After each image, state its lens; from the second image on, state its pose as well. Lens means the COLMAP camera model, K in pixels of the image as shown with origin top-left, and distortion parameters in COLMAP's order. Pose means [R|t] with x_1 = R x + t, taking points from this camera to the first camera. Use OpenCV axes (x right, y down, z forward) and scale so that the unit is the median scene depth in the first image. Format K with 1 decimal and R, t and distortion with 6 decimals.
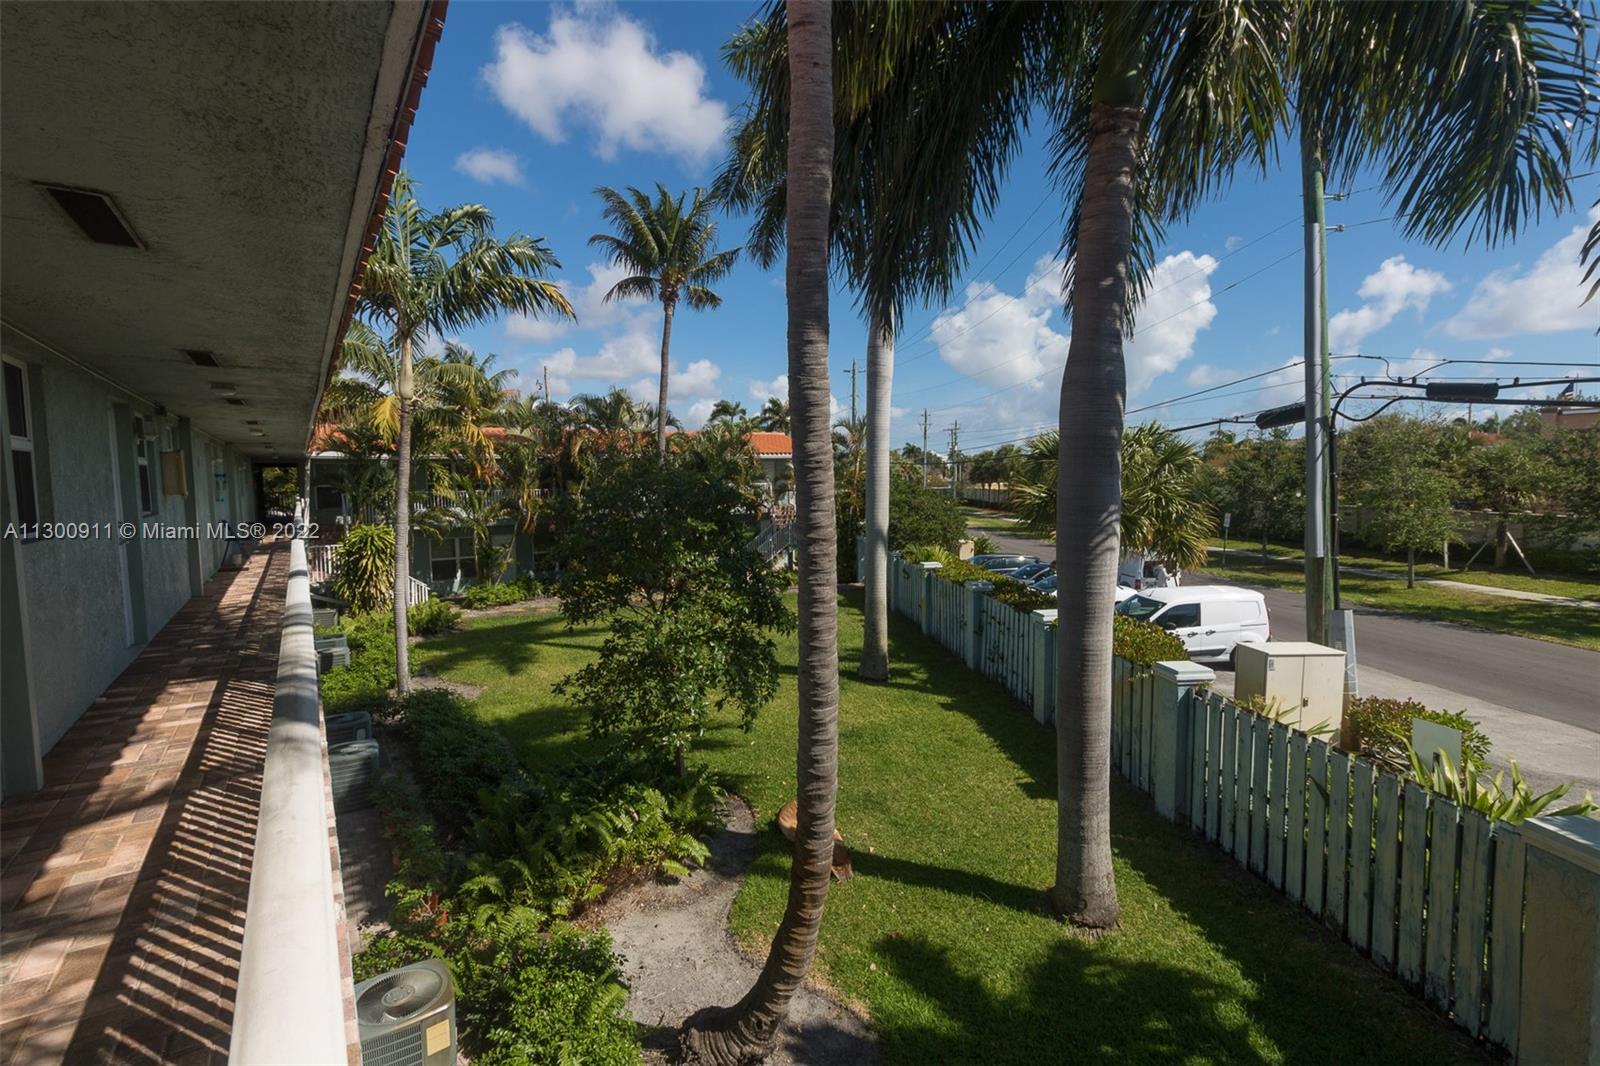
lens RADIAL K [[723.0, 0, 789.5], [0, 723.0, 530.5], [0, 0, 1]] dist [-0.000001, -0.000395]
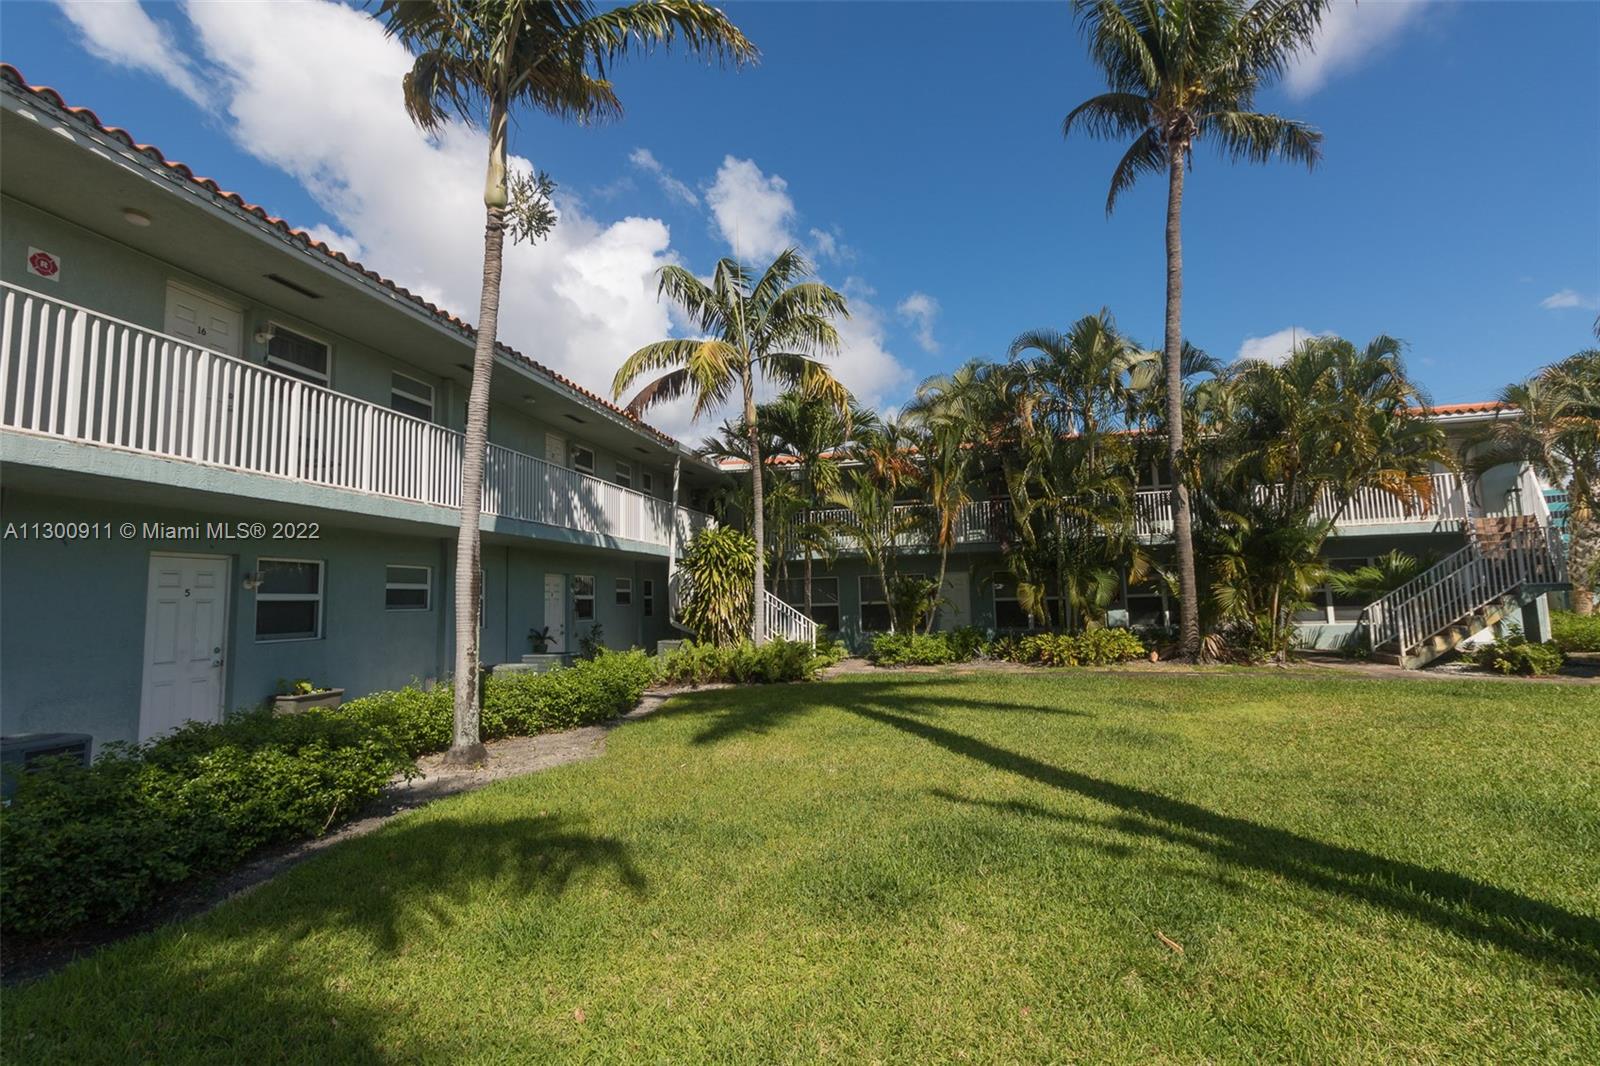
lens RADIAL K [[723.0, 0, 800.6], [0, 723.0, 537.8], [0, 0, 1]] dist [-0.000001, -0.000395]
pose [[0.694913, -0.067355, -0.715933, 0.014096], [-0.035232, 0.991219, -0.127451, 0.076265], [0.718230, 0.113791, 0.686438, 0.444005]]
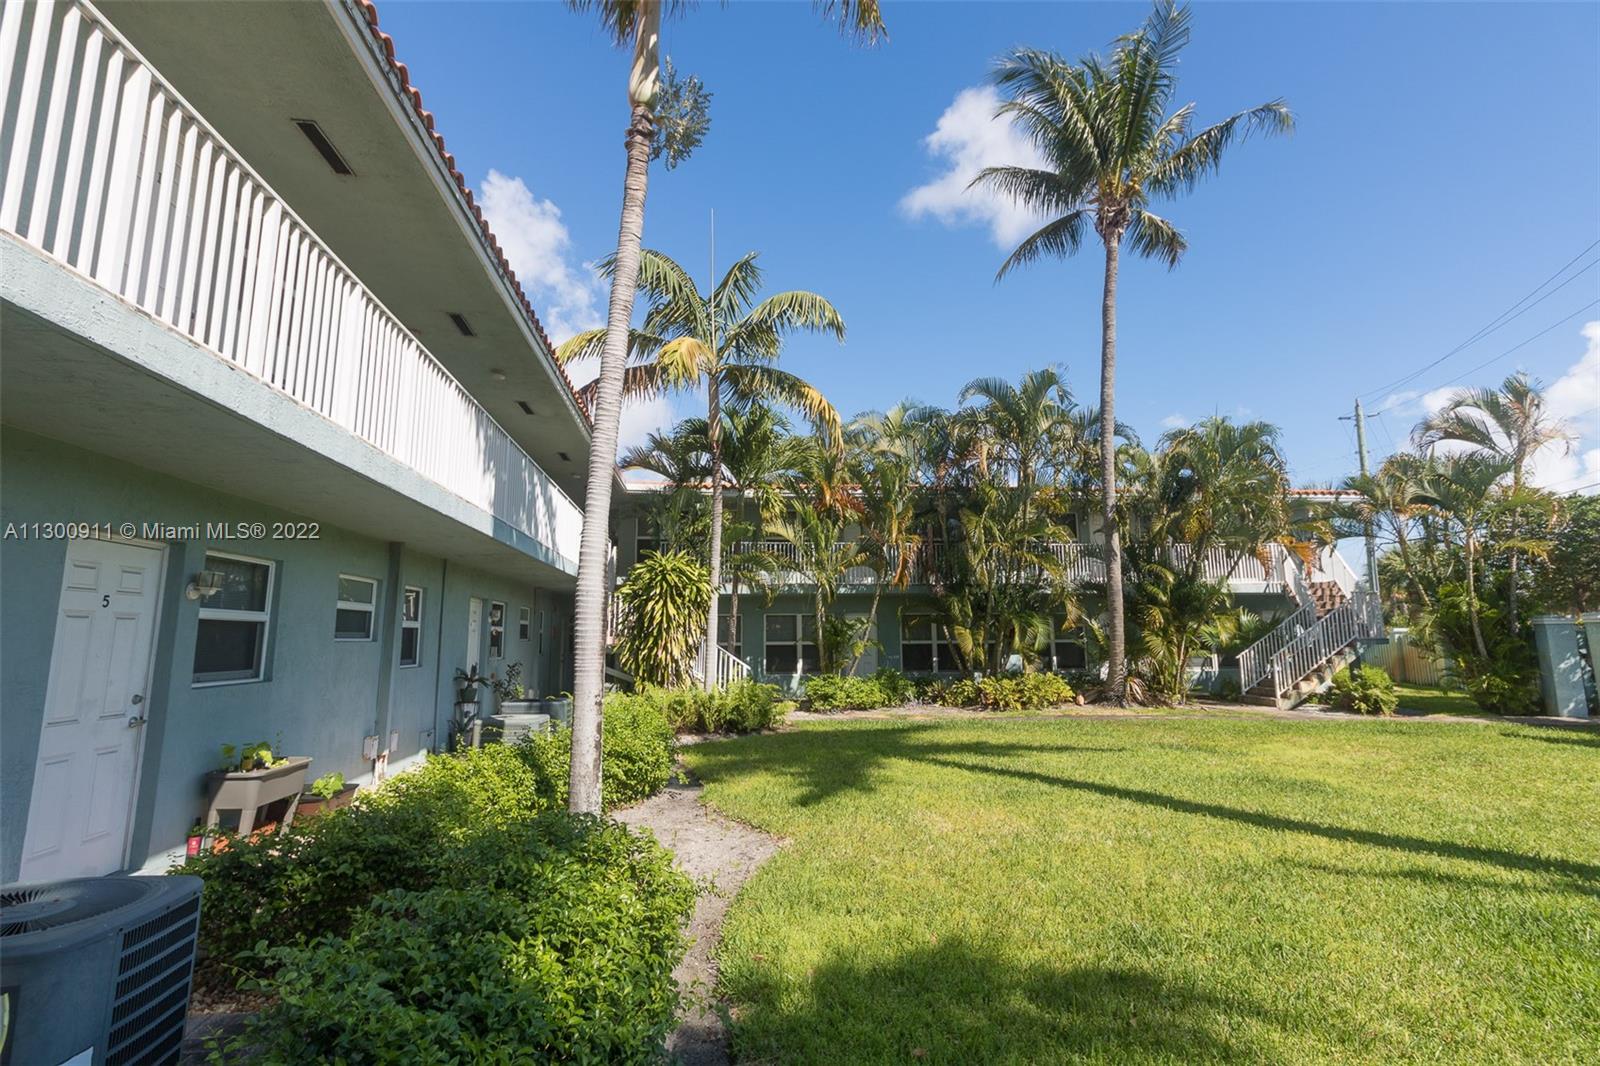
lens RADIAL K [[723.0, 0, 793.6], [0, 723.0, 533.8], [0, 0, 1]] dist [-0.000001, -0.000395]
pose [[0.887807, -0.057860, -0.456565, -0.145321], [-0.039874, 0.978664, -0.201561, 0.082385], [0.458486, 0.197152, 0.866557, 0.391242]]
